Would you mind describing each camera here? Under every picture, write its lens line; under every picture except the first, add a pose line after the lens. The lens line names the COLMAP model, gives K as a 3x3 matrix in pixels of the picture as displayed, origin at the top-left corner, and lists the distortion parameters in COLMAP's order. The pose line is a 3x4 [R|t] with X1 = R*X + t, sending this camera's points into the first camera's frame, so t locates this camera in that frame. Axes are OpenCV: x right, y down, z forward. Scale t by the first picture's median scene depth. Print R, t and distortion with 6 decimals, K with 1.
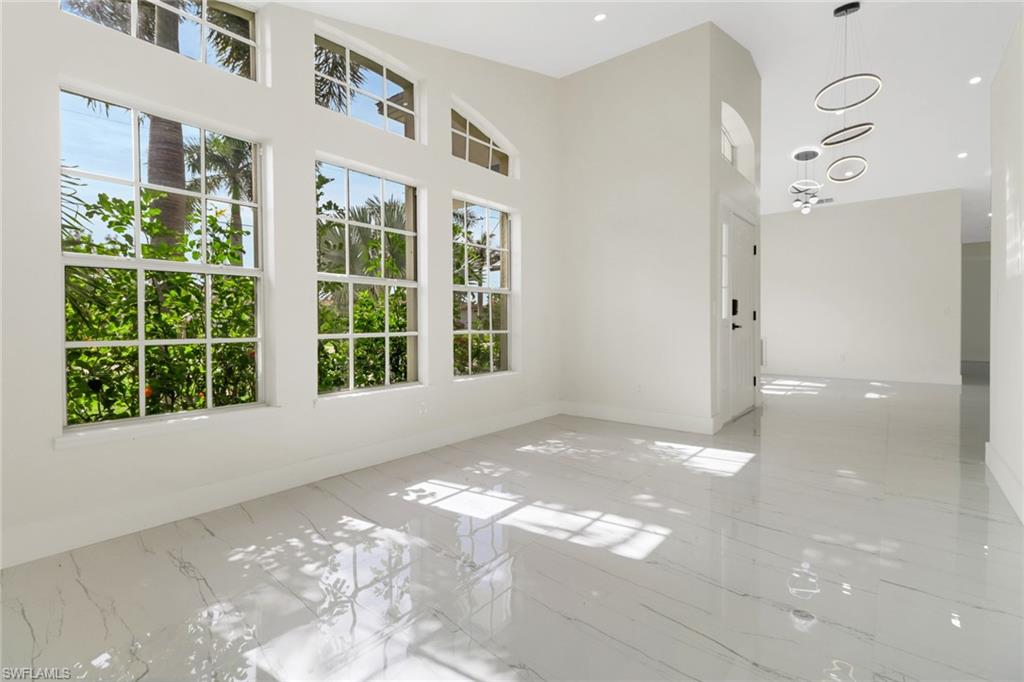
lens RADIAL K [[467.9, 0, 513.4], [0, 467.9, 328.6], [0, 0, 1]] dist [-0.003510, -0.000398]
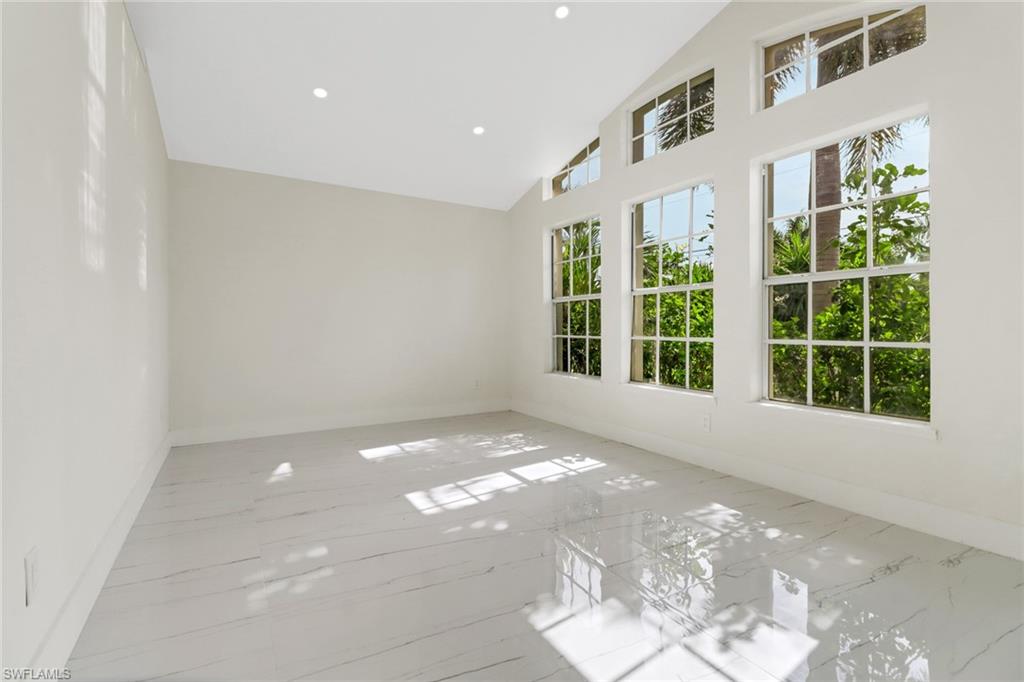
lens RADIAL K [[467.9, 0, 513.4], [0, 467.9, 328.6], [0, 0, 1]] dist [-0.003510, -0.000398]
pose [[-0.342365, 0.008753, -0.939526, 1.063137], [-0.011594, 0.999841, 0.013540, -0.024961], [0.939495, 0.015528, -0.342209, 1.276050]]
